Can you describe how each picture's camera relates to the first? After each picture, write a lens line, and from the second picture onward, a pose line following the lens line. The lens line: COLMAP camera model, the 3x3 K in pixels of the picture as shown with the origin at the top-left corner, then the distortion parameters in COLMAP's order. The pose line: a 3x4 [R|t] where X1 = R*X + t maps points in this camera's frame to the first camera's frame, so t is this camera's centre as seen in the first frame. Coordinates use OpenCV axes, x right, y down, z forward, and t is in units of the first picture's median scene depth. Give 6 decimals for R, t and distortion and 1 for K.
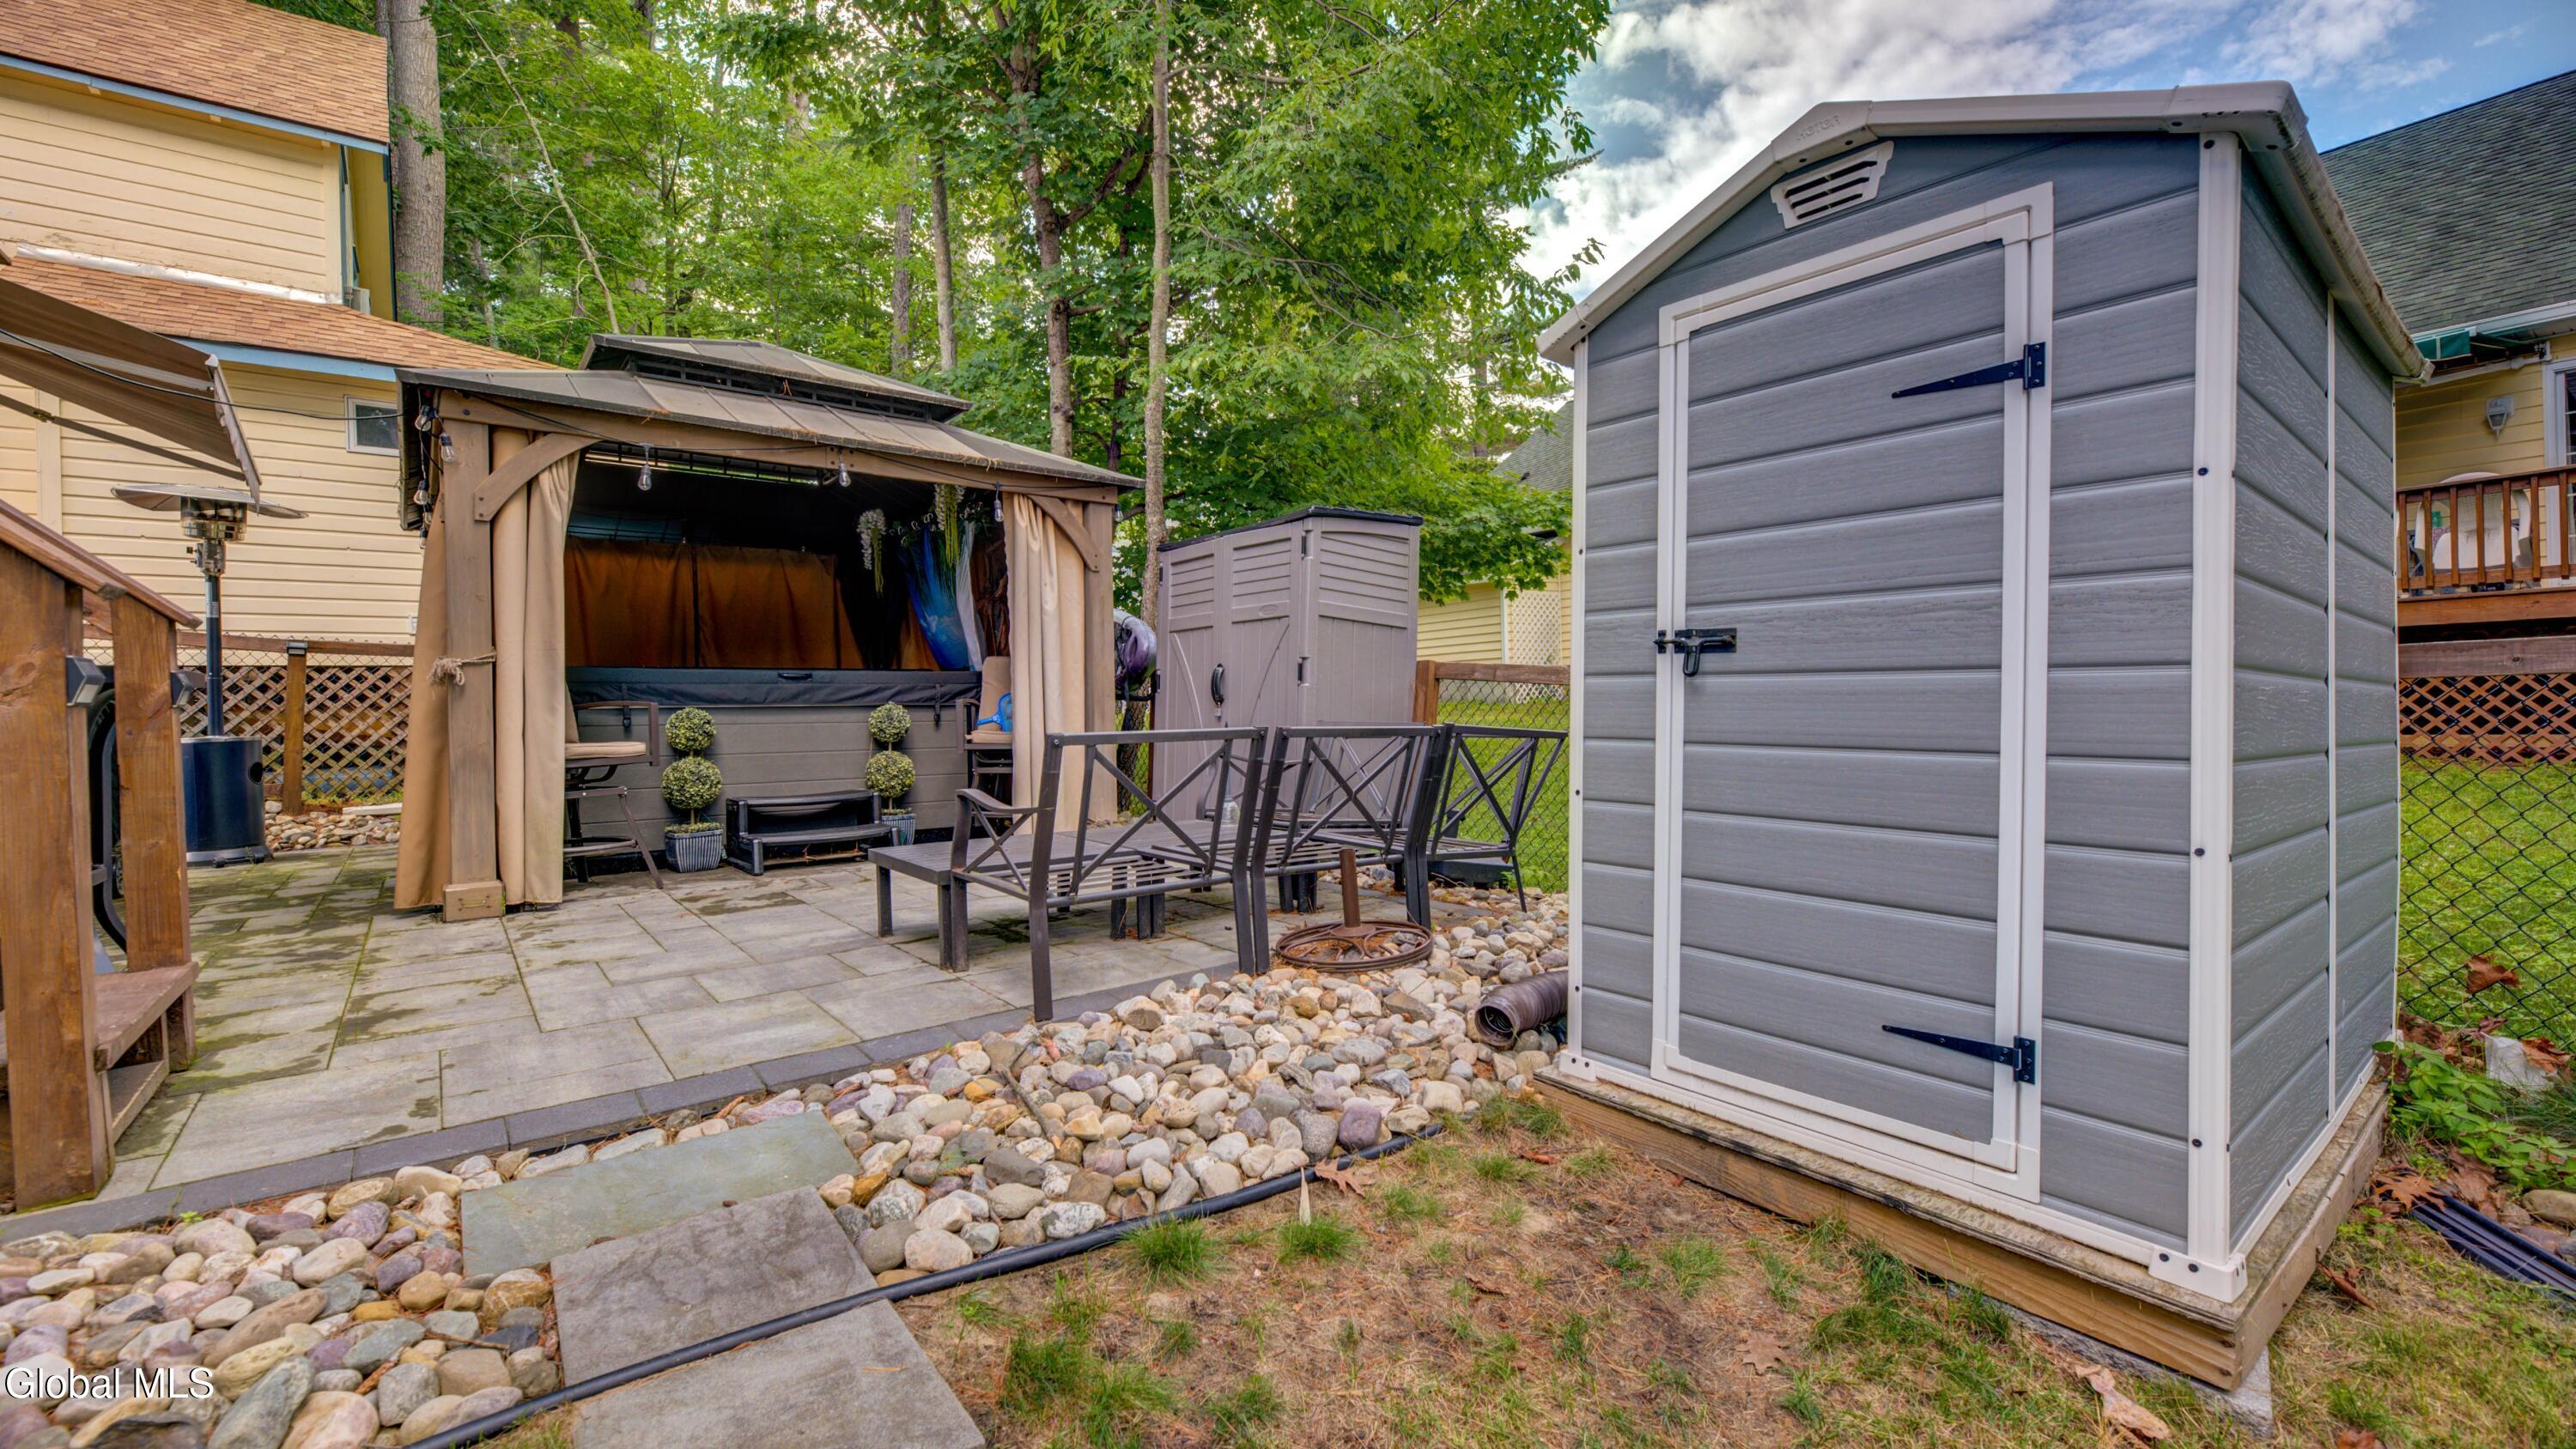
lens RADIAL K [[1022.1, 0, 1243.7], [0, 1022.1, 717.0], [0, 0, 1]] dist [-0.001302, -0.000187]
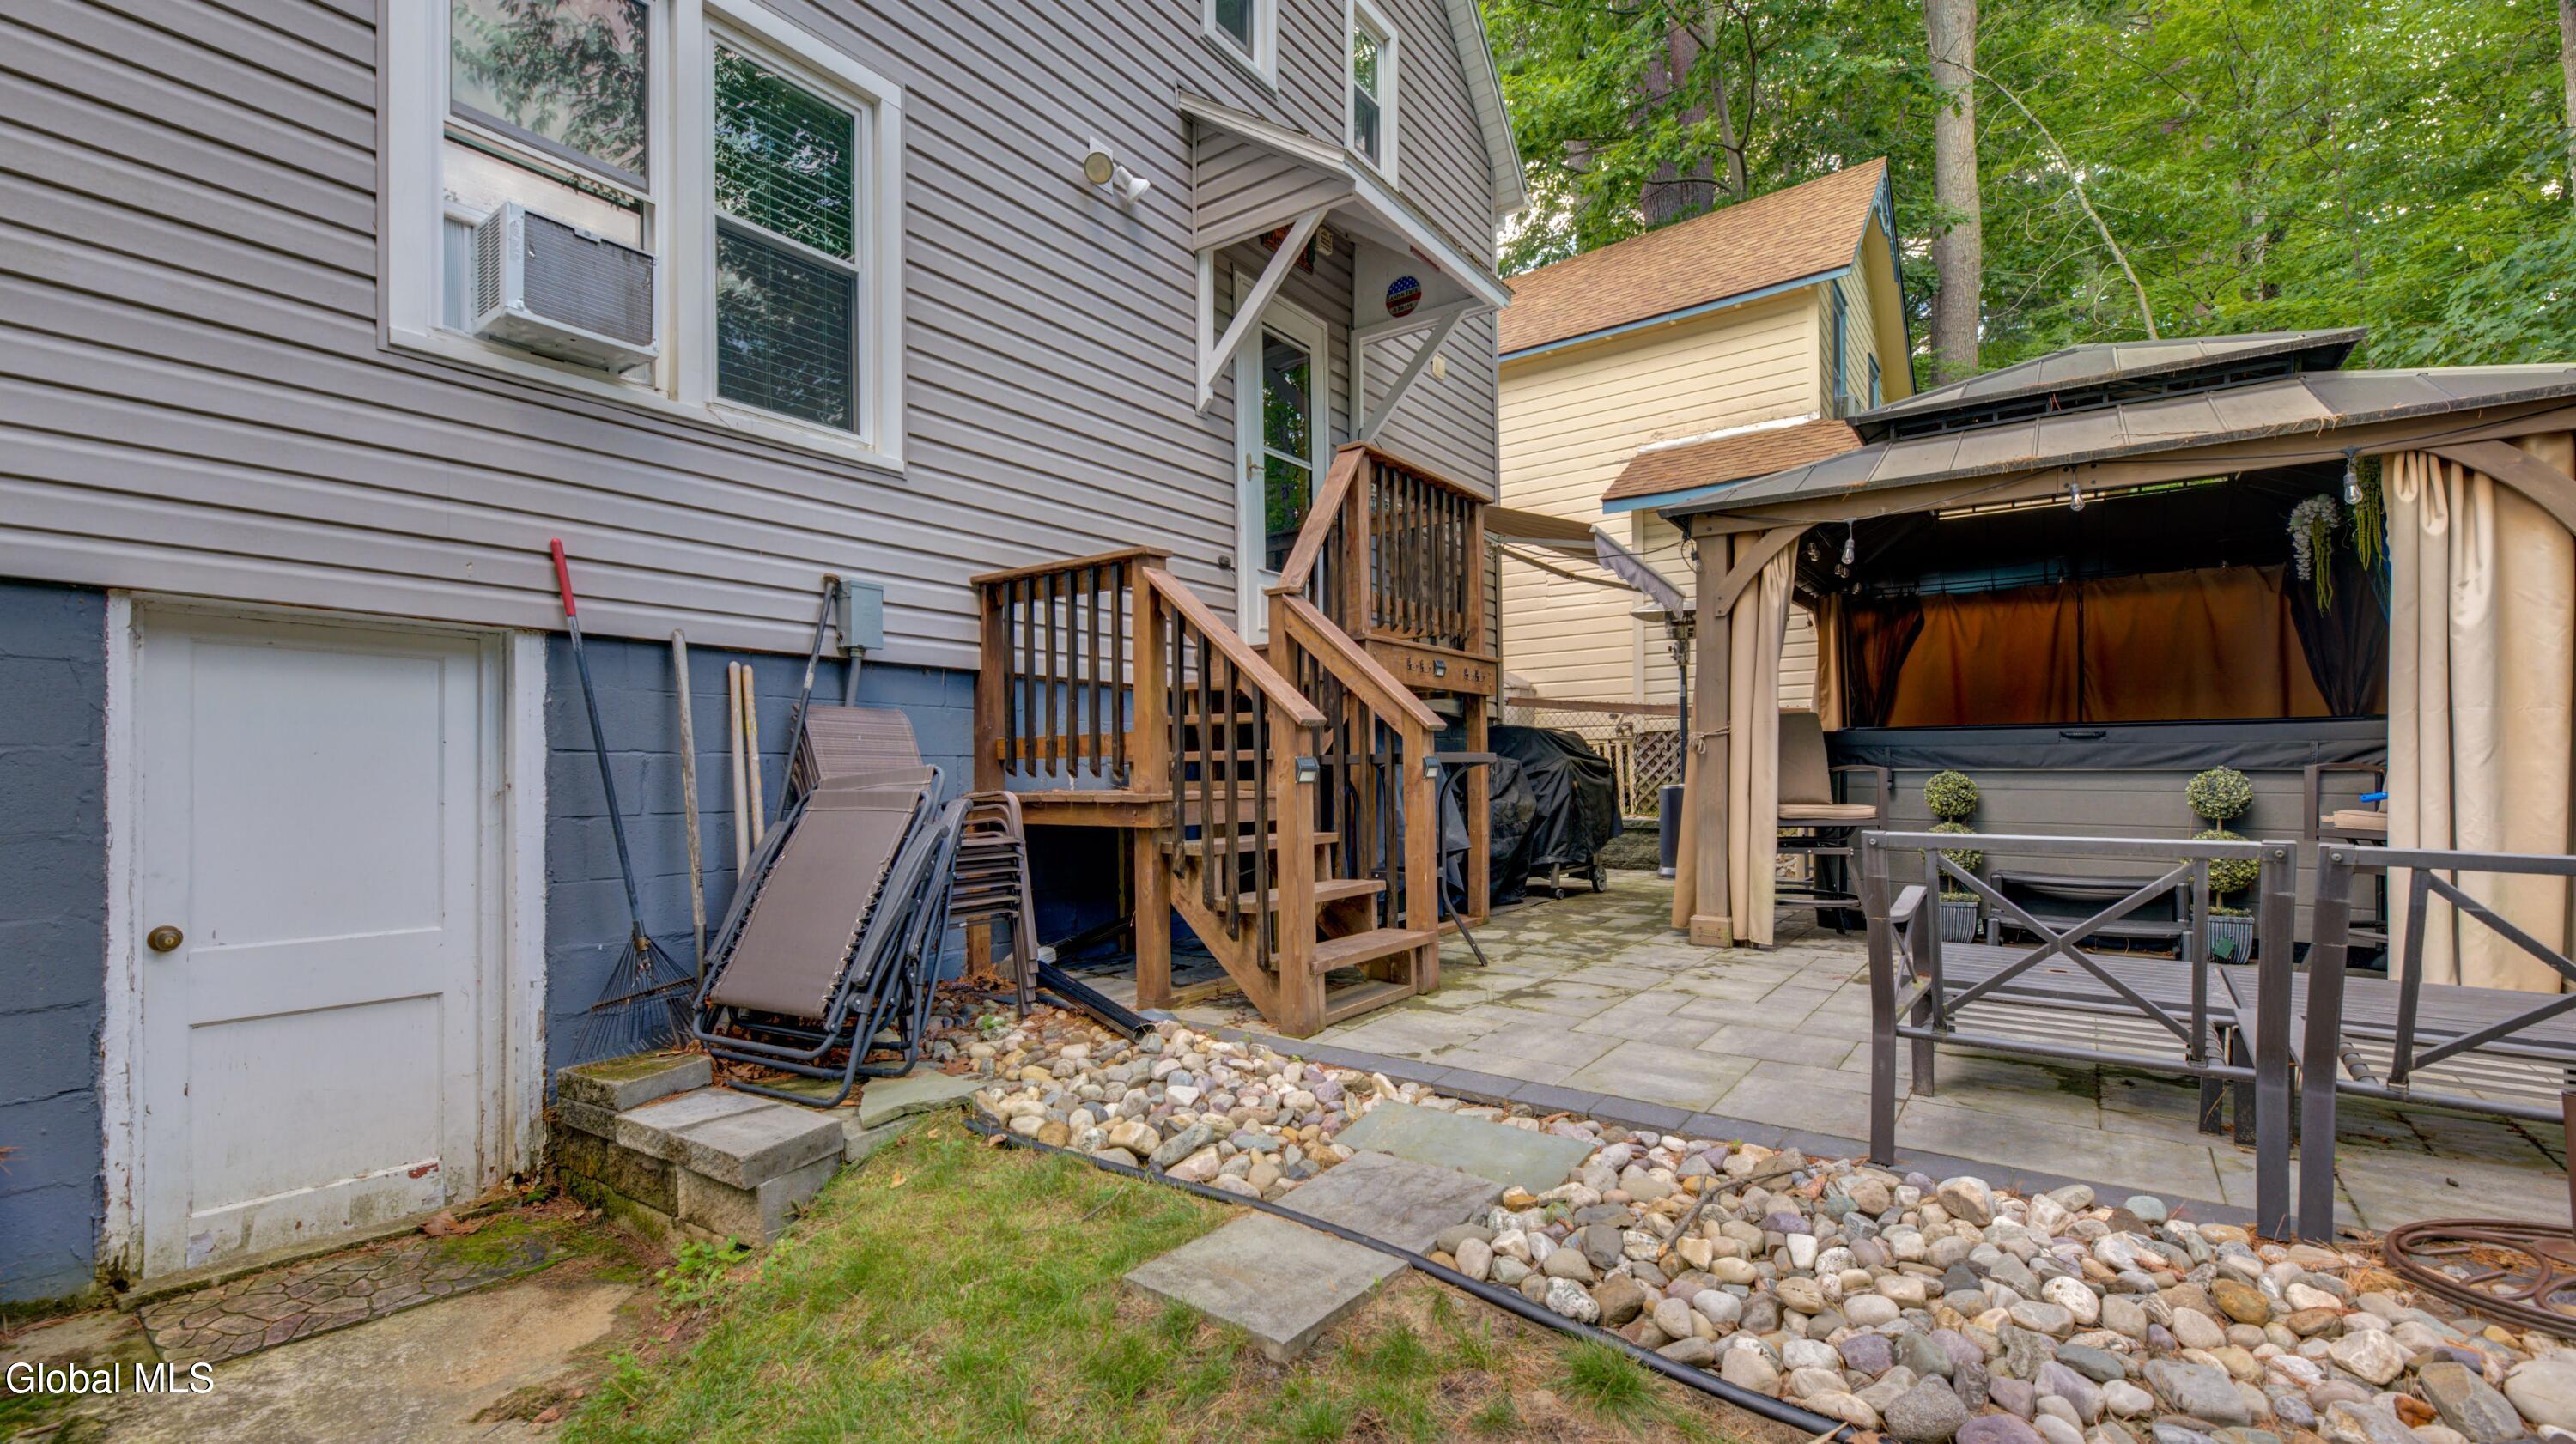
lens RADIAL K [[1059.5, 0, 1288.8], [0, 1059.5, 762.0], [0, 0, 1]] dist [0.000560, 0.000016]
pose [[0.279841, 0.009431, -0.960000, 0.297984], [-0.008377, 0.999938, 0.007381, -0.024489], [0.960010, 0.005977, 0.279903, 0.158286]]
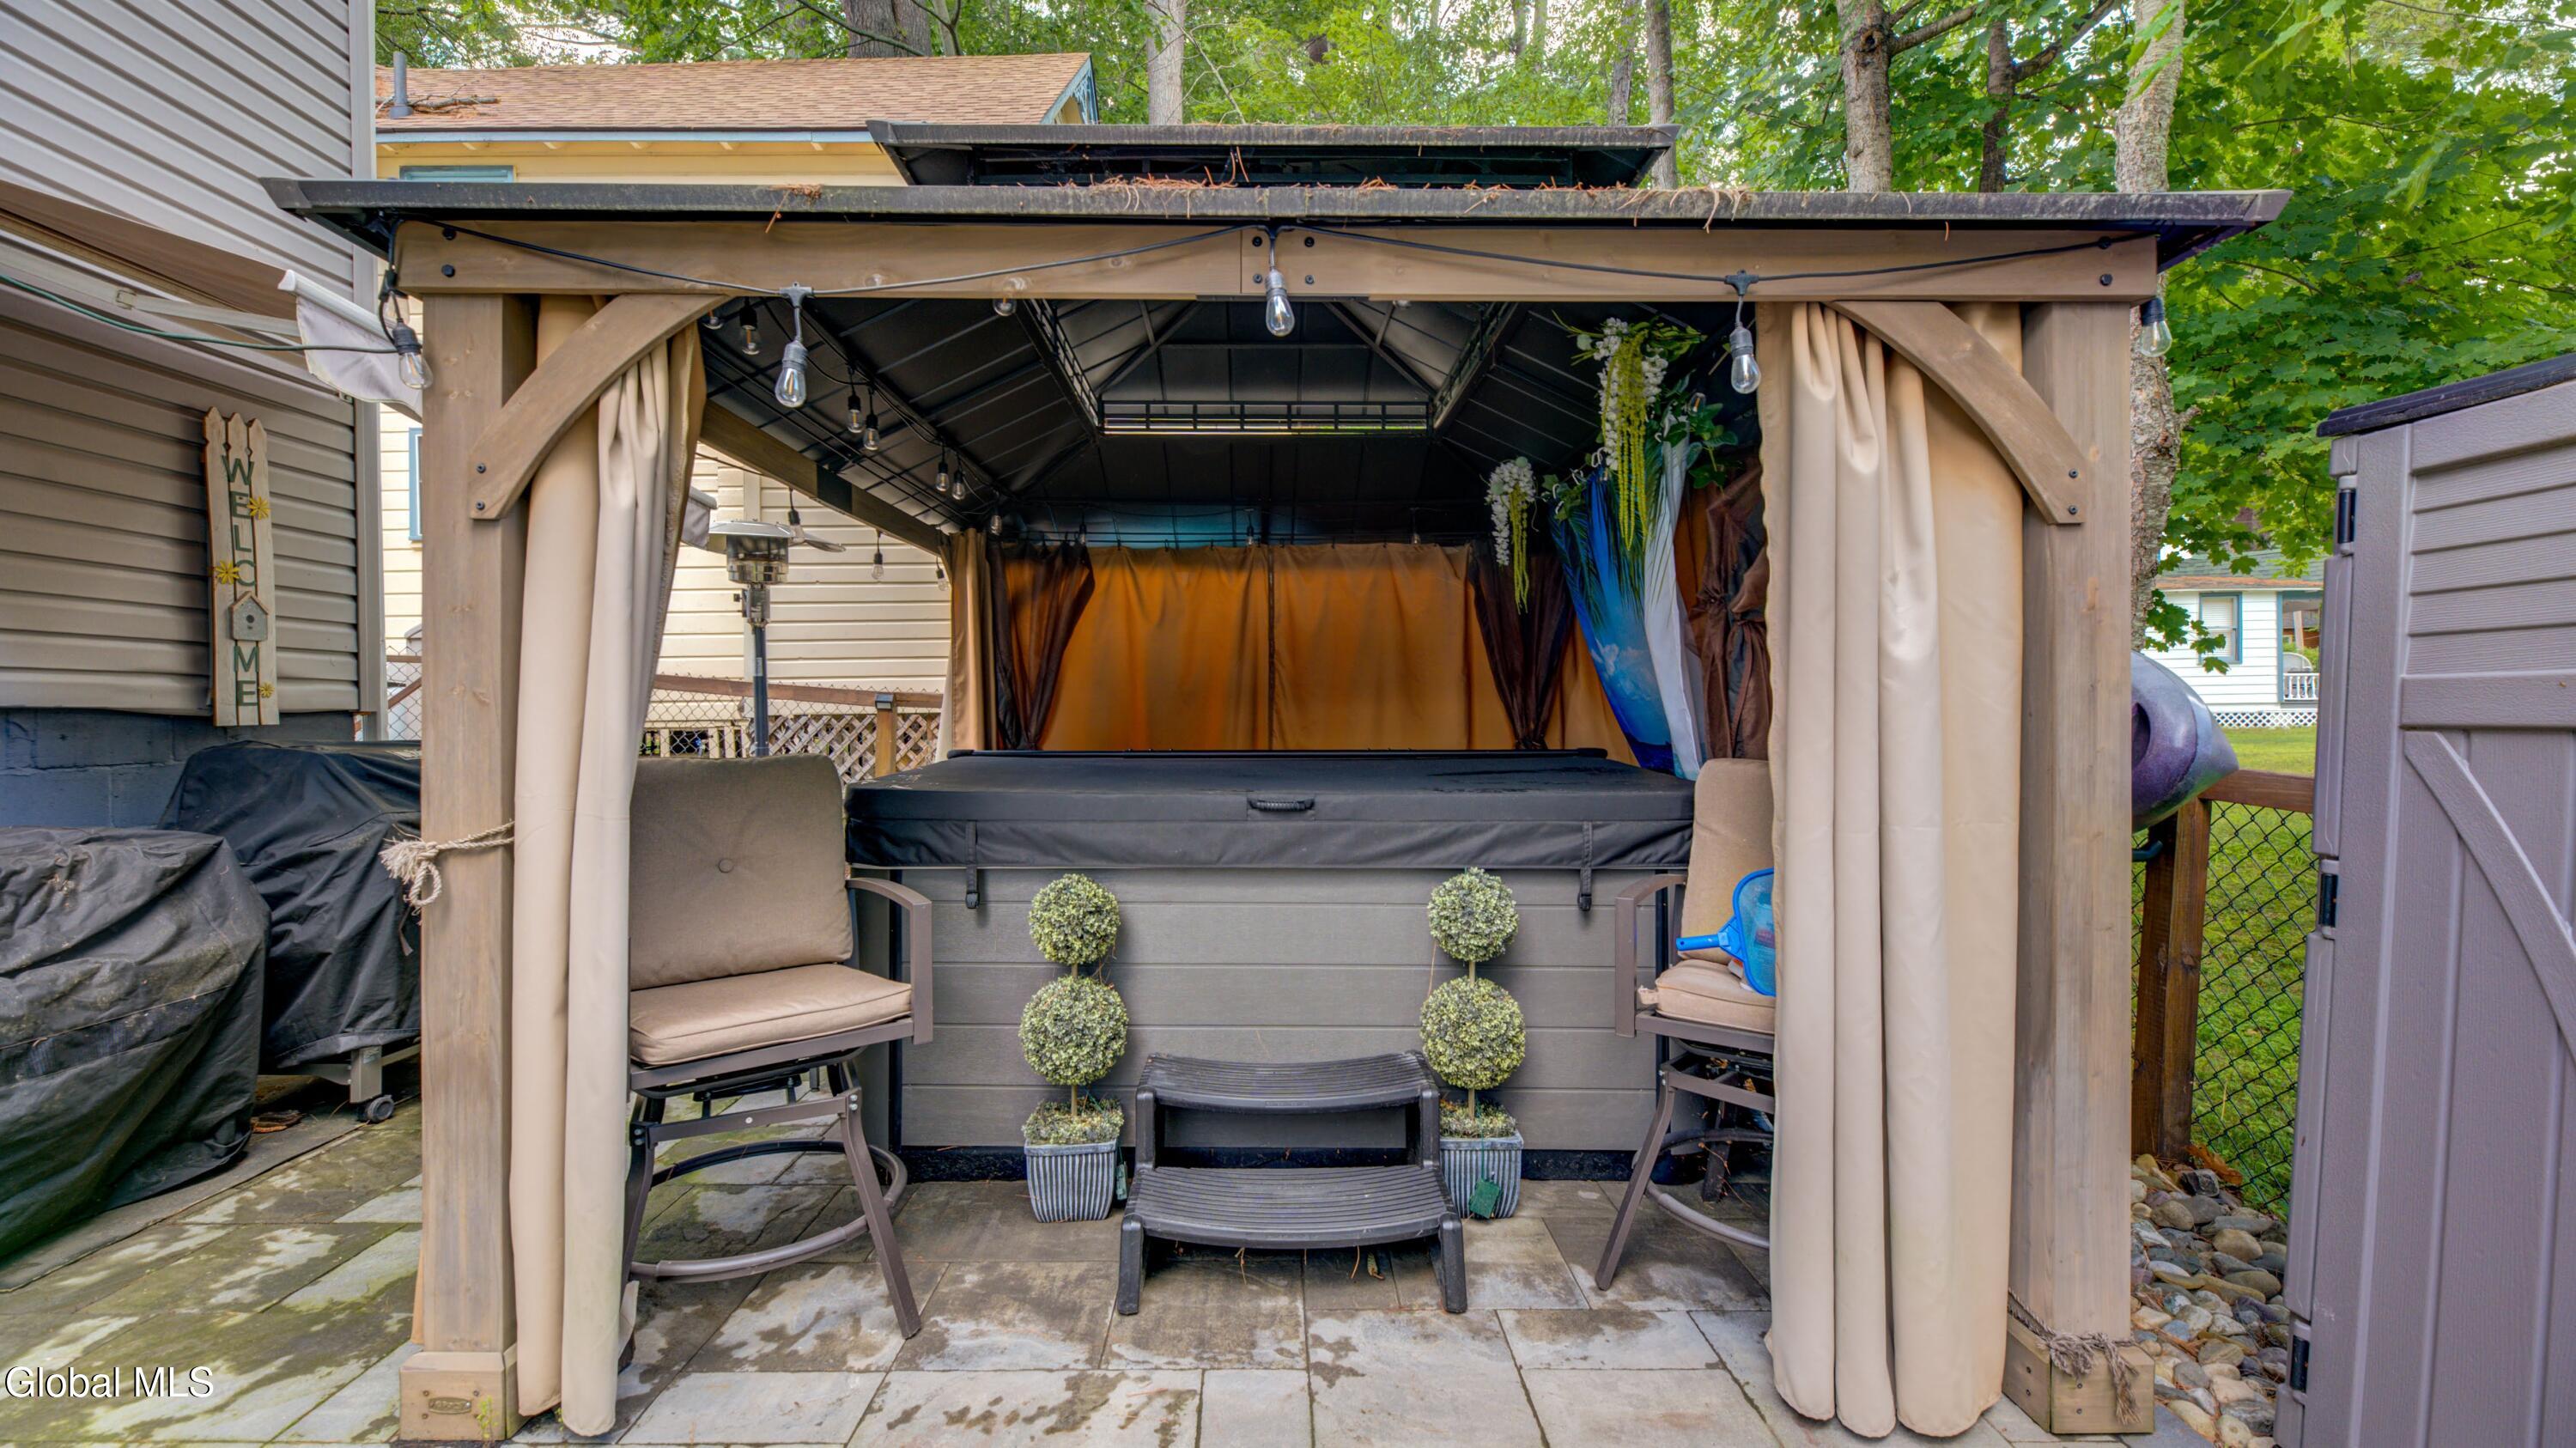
lens RADIAL K [[1107.0, 0, 1288.0], [0, 1107.0, 724.0], [0, 0, 1]] dist [-0.000958, -0.000022]
pose [[0.811240, 0.015959, -0.584496, -0.186144], [-0.013804, 0.999872, 0.008141, -0.108587], [0.584551, 0.001465, 0.811356, 0.785889]]
